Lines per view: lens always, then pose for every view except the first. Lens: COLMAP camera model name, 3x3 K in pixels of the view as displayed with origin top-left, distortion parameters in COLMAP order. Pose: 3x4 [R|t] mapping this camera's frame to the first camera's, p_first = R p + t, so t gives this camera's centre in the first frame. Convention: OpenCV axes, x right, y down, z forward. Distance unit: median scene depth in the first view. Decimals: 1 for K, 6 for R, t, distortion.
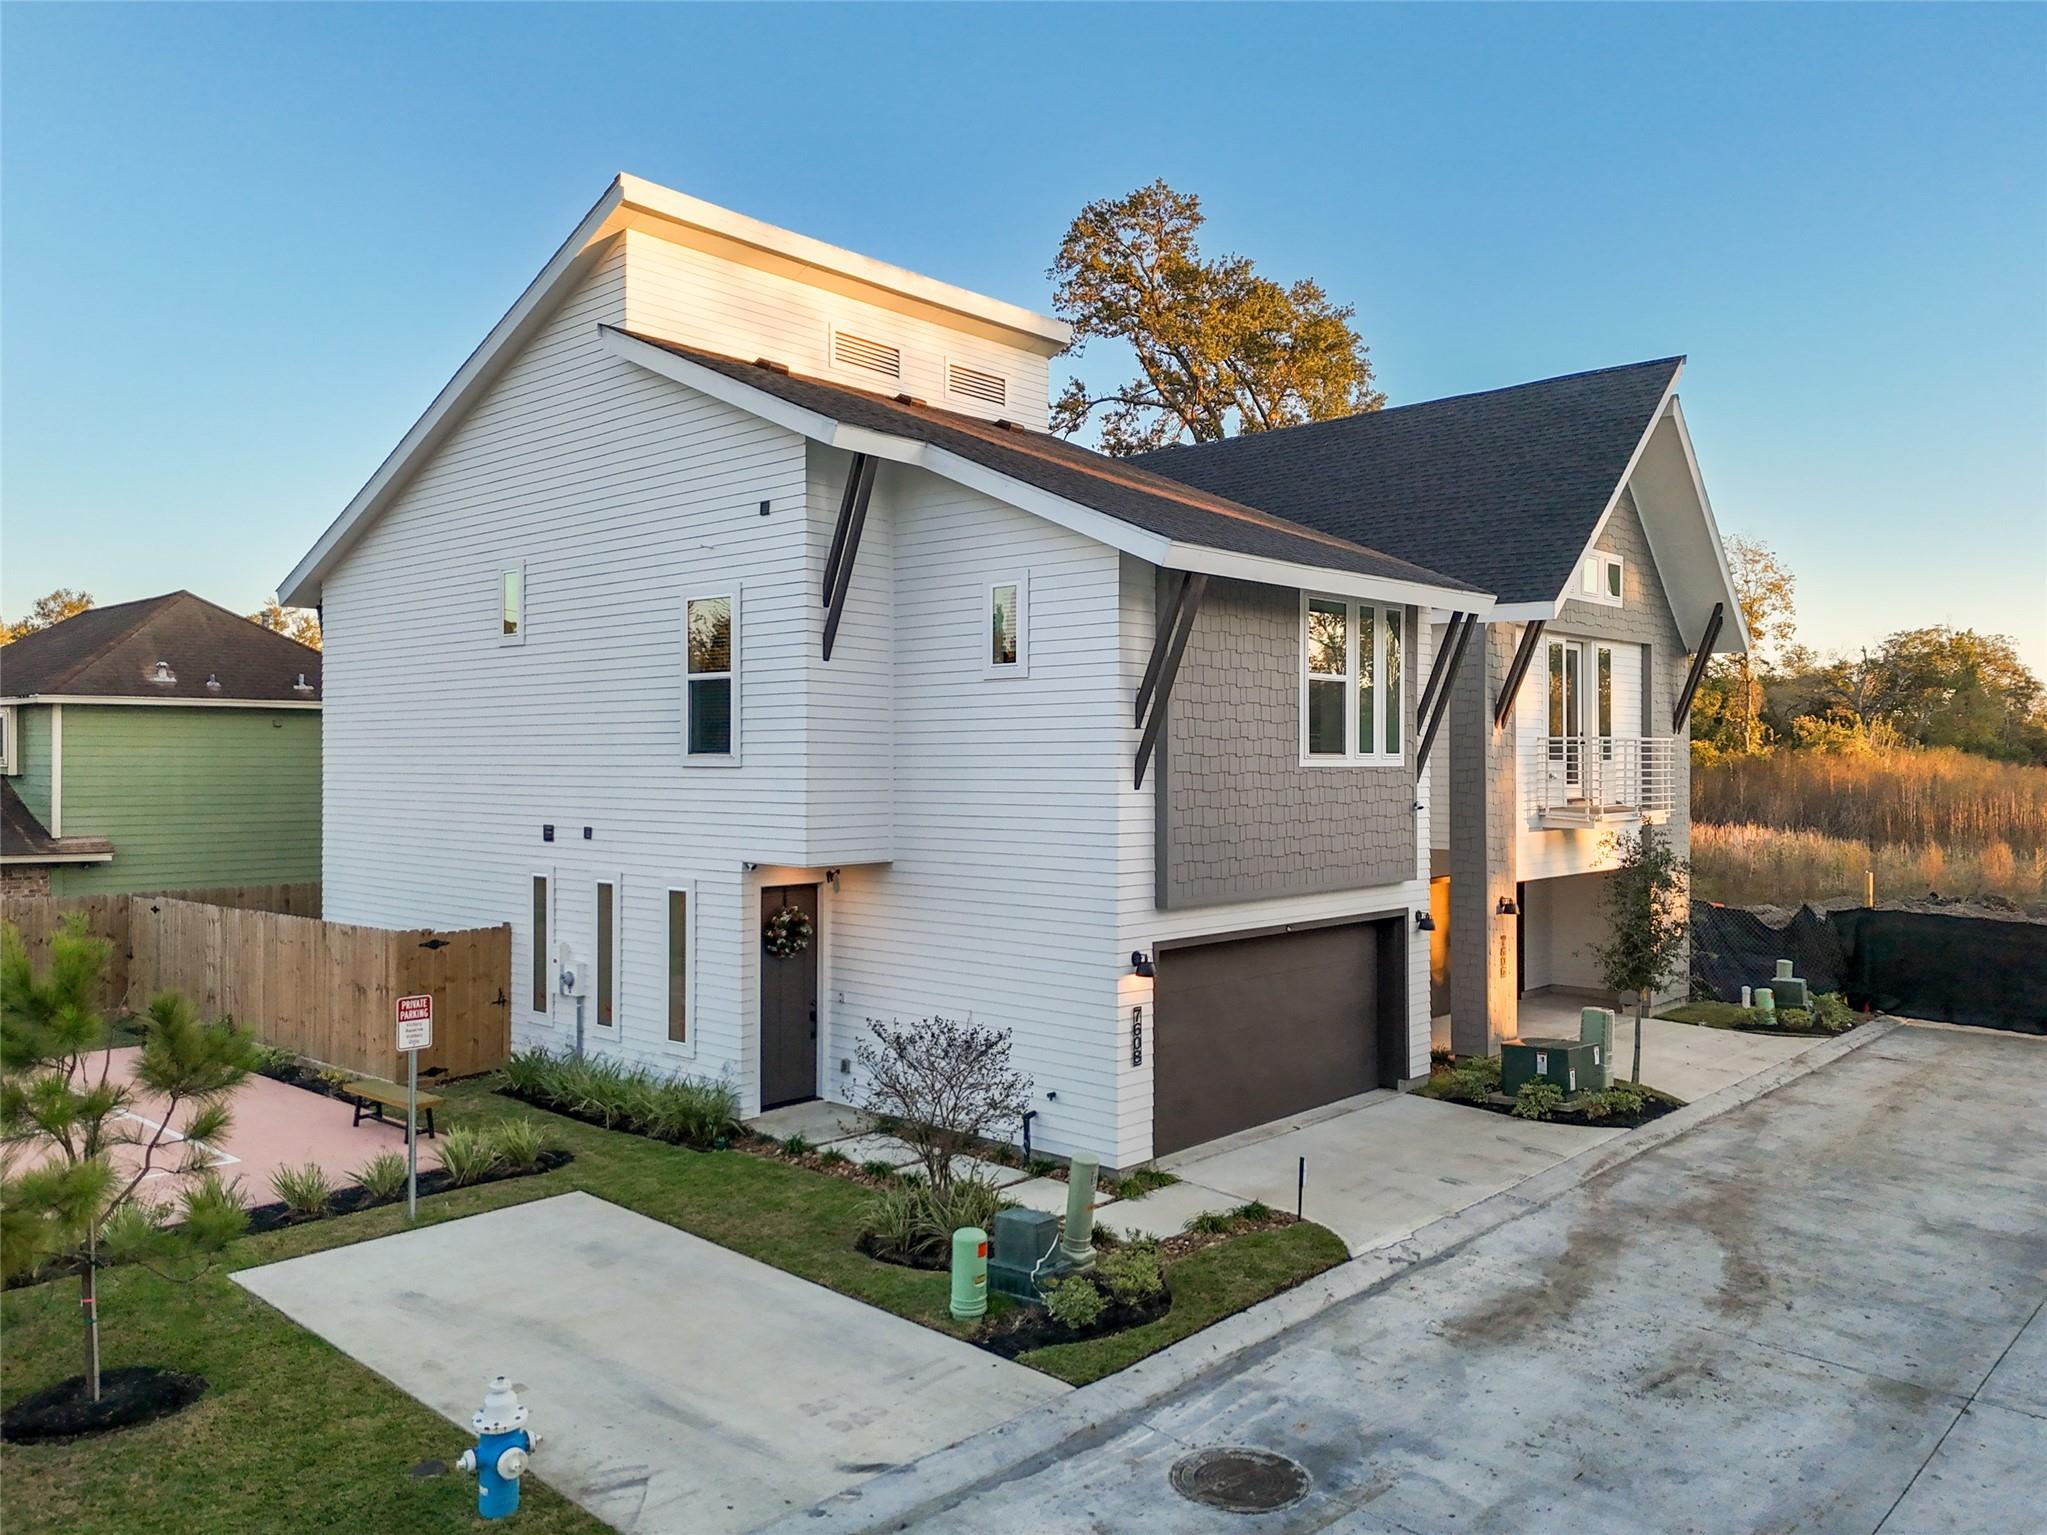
lens RADIAL K [[1507.5, 0, 1013.7], [0, 1507.5, 769.9], [0, 0, 1]] dist [0.078998, -0.076777]
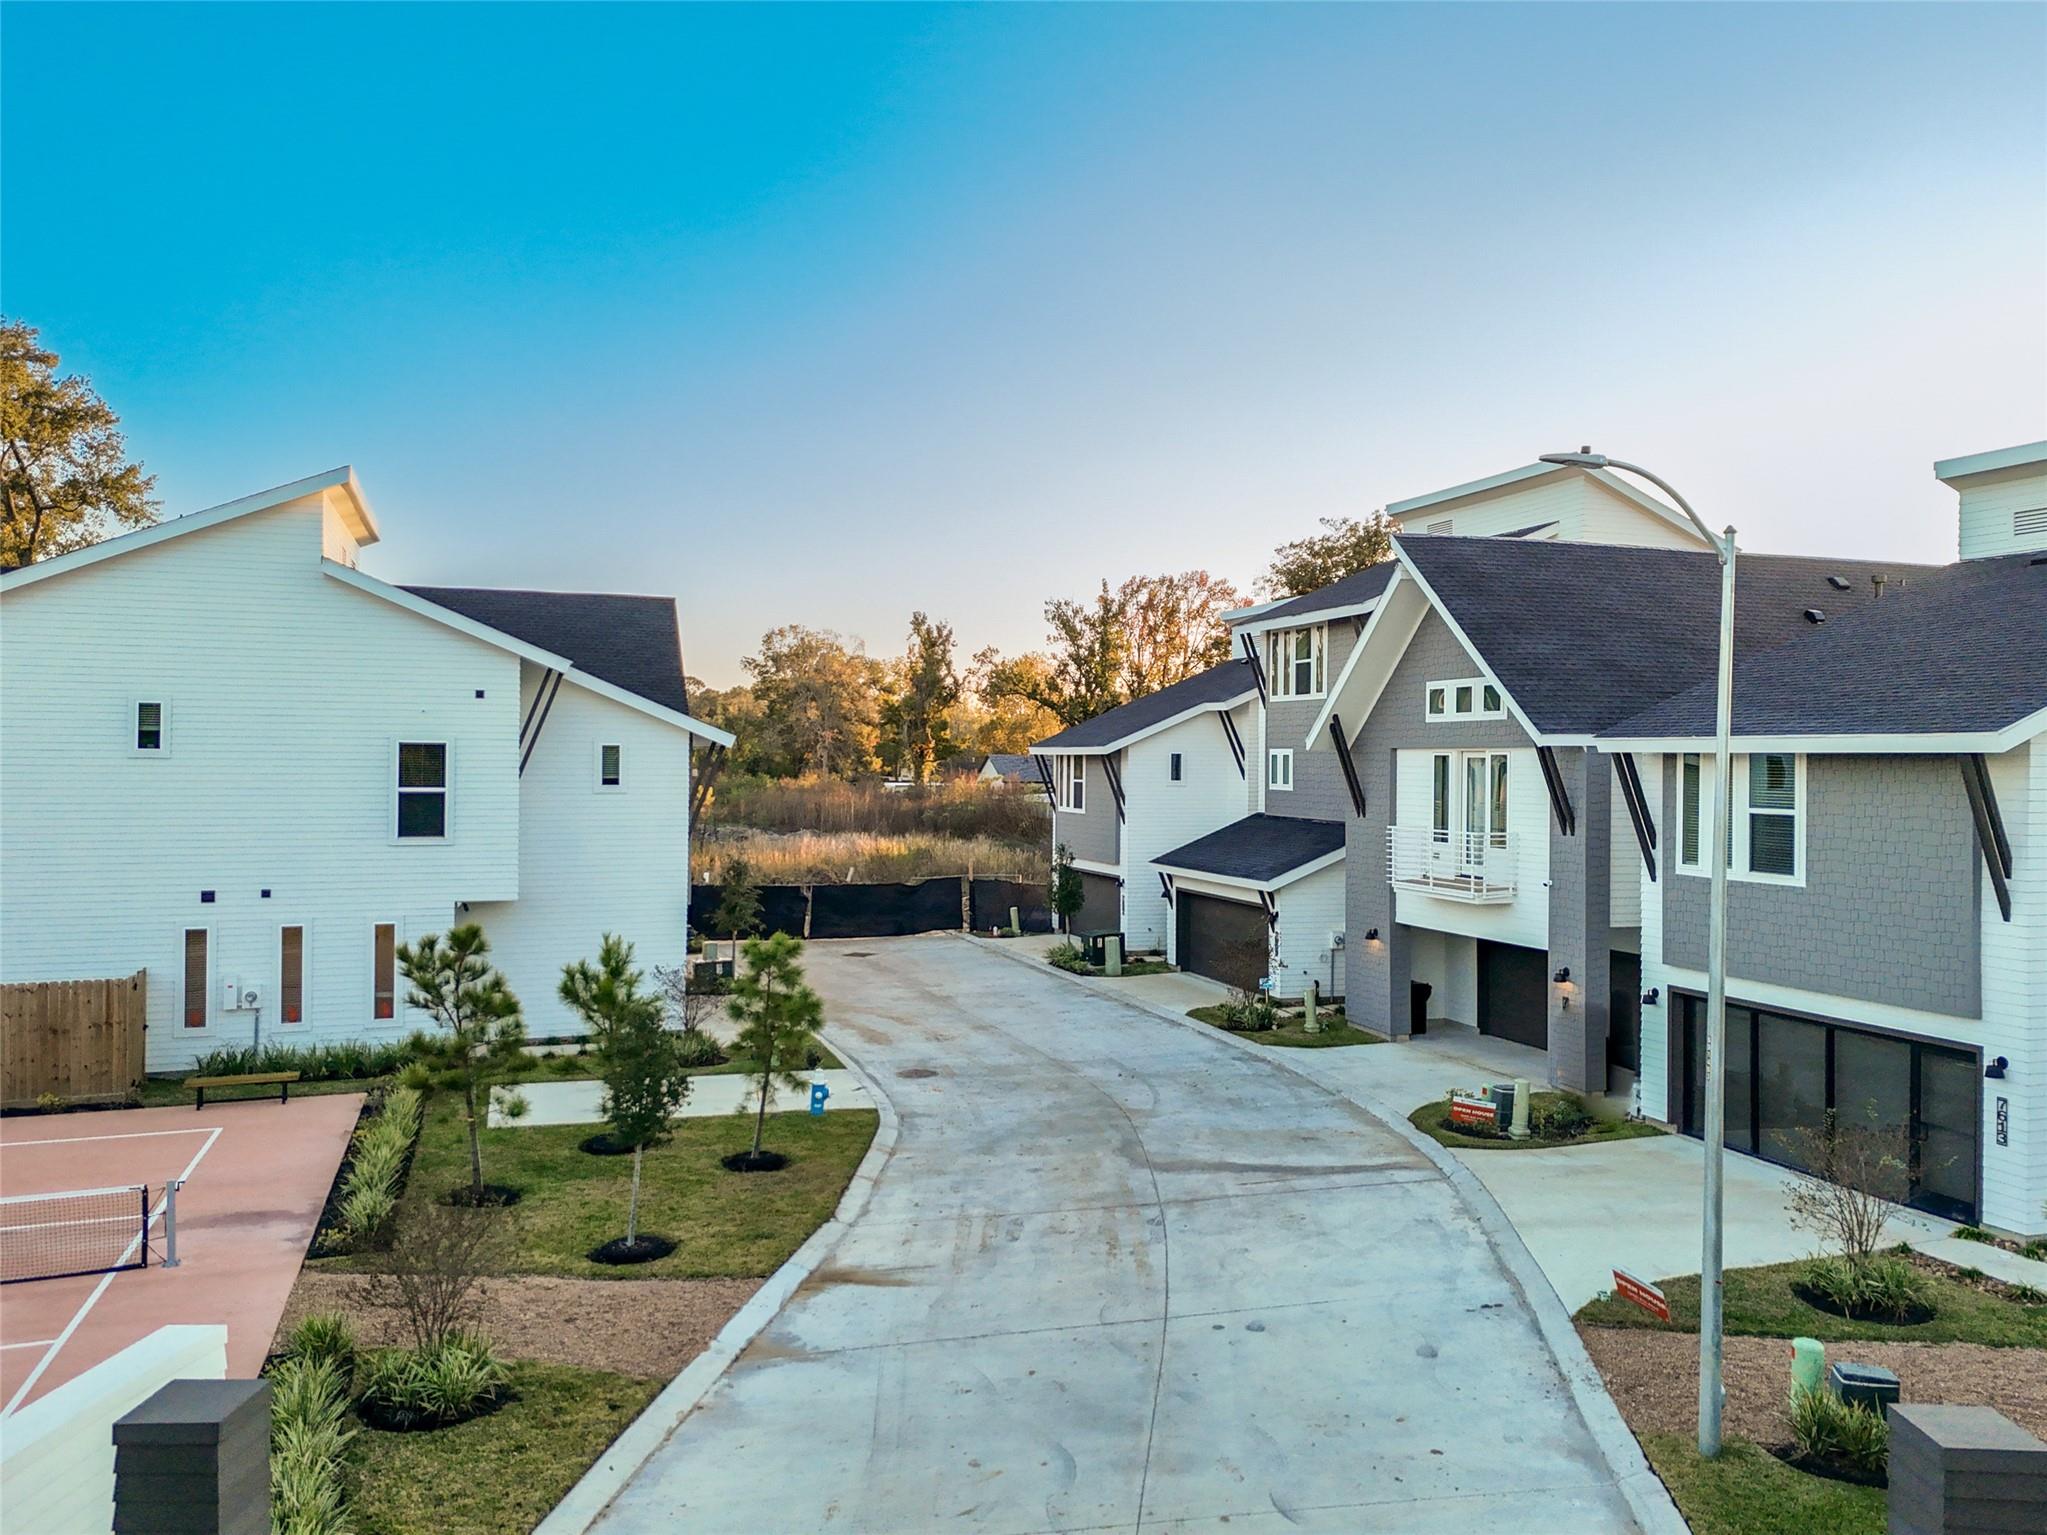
lens RADIAL K [[1507.5, 0, 1013.7], [0, 1507.5, 769.9], [0, 0, 1]] dist [0.078998, -0.076777]
pose [[0.473592, -0.004953, 0.880730, -0.896198], [0.000592, 0.999986, 0.005306, -0.060729], [-0.880744, -0.001992, 0.473589, -0.227921]]
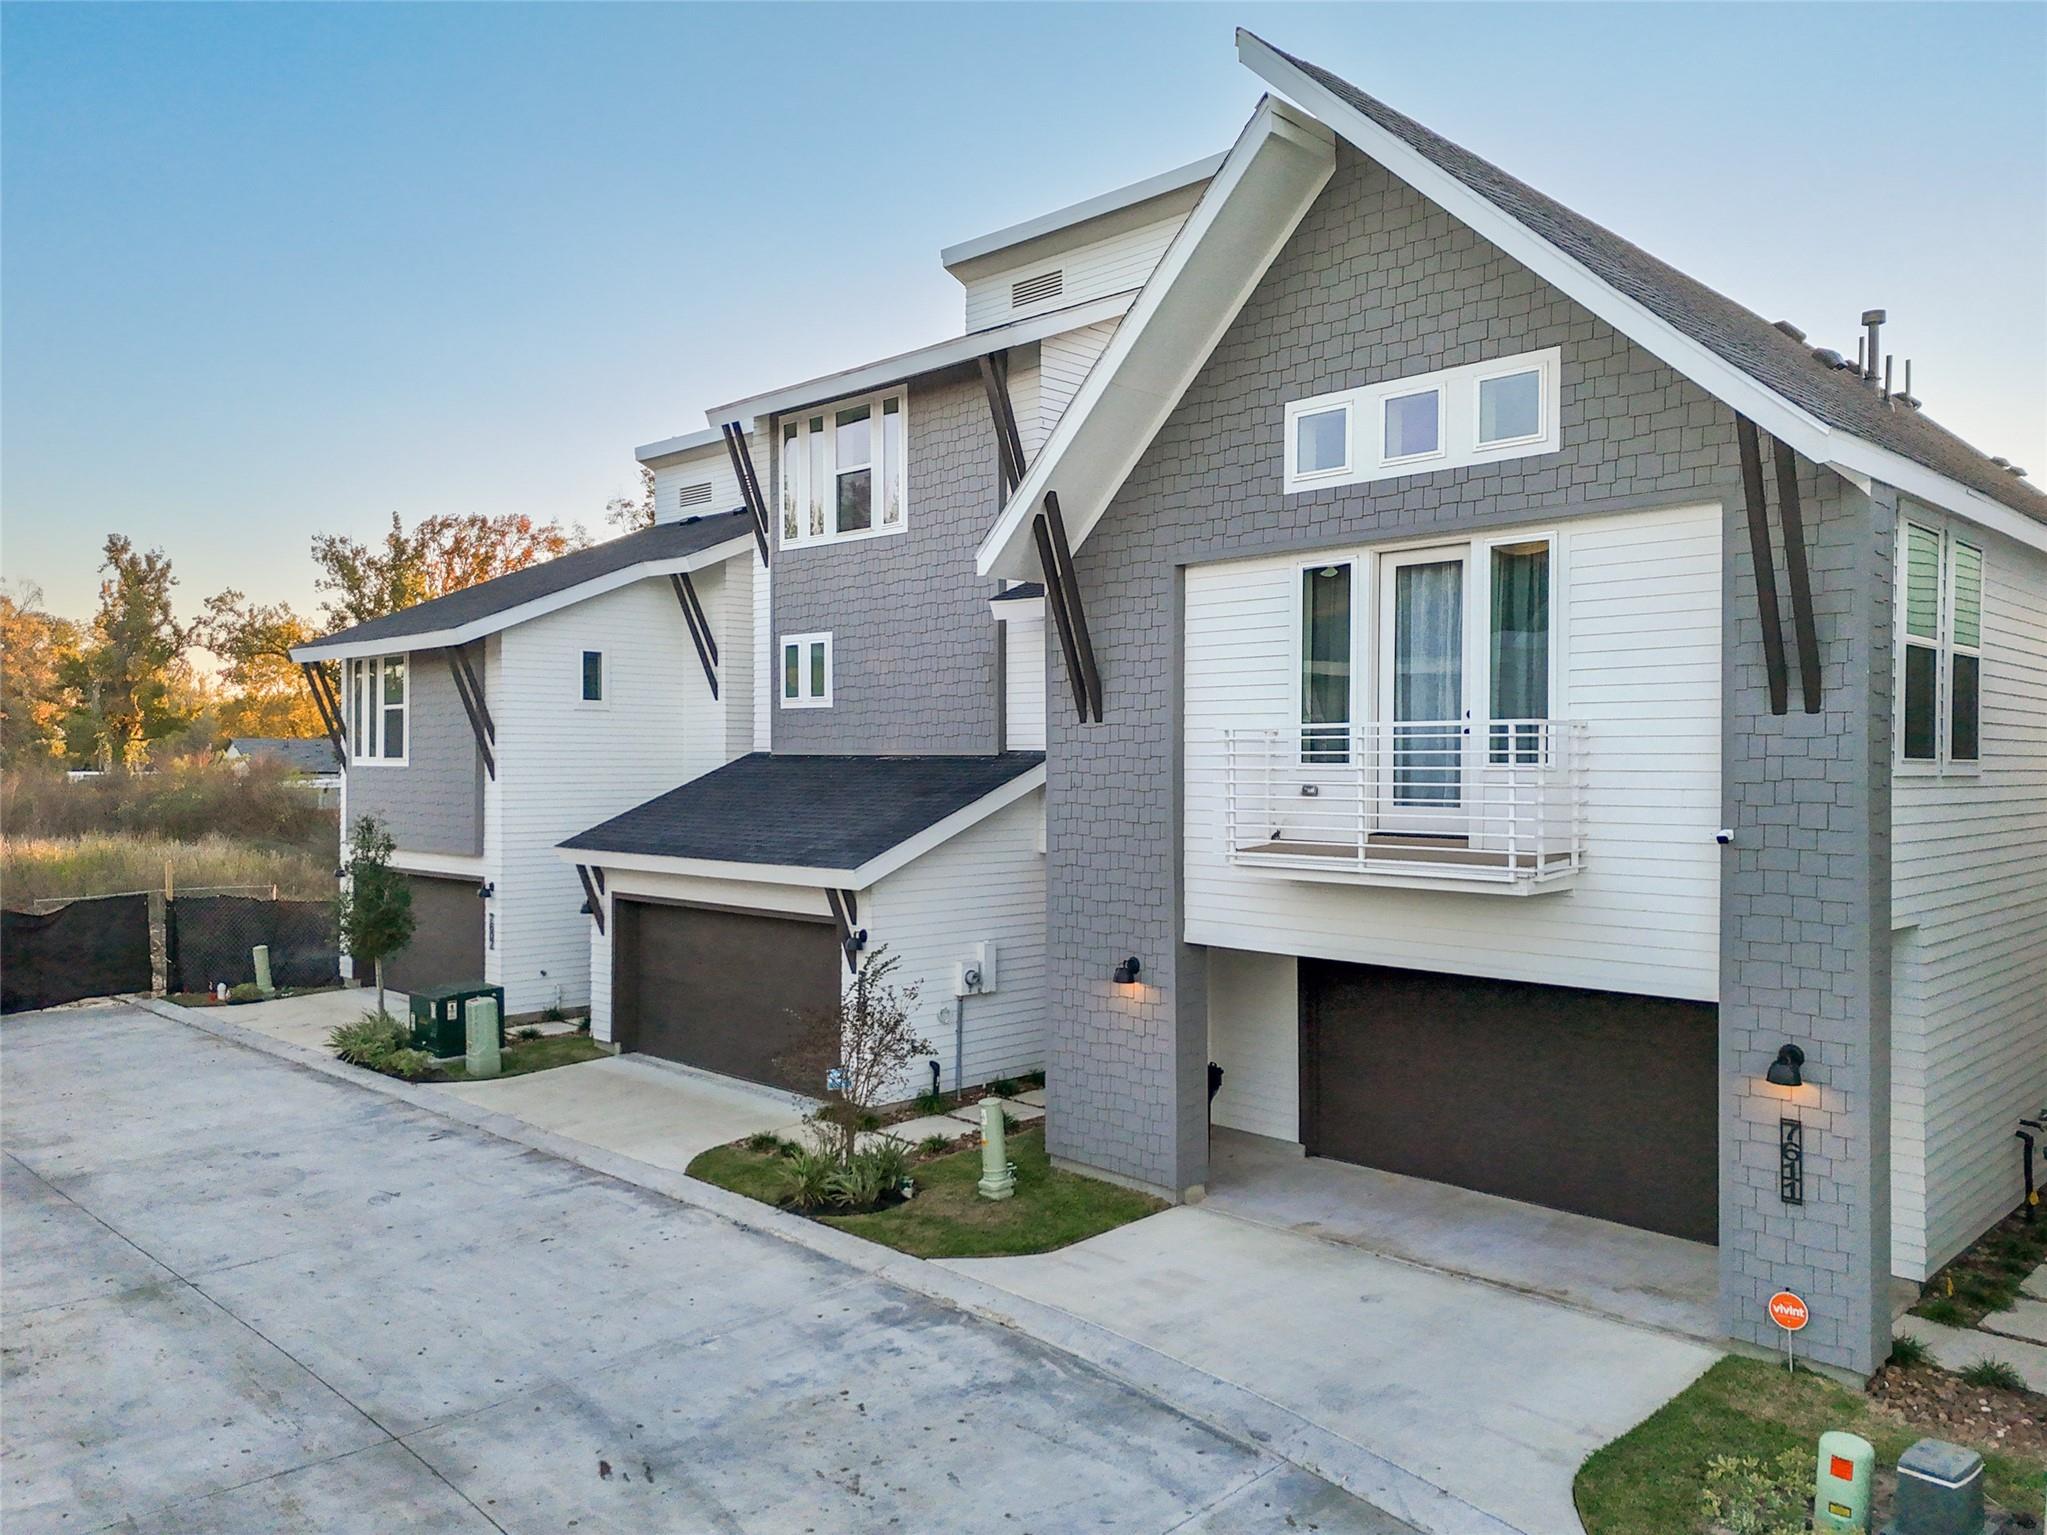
lens RADIAL K [[1490.4, 0, 1040.1], [0, 1490.4, 761.3], [0, 0, 1]] dist [0.075977, -0.073918]
pose [[0.022675, -0.002349, 0.999740, -0.239147], [0.006830, 0.999974, 0.002194, -0.001282], [-0.999720, 0.006779, 0.022691, 0.117423]]
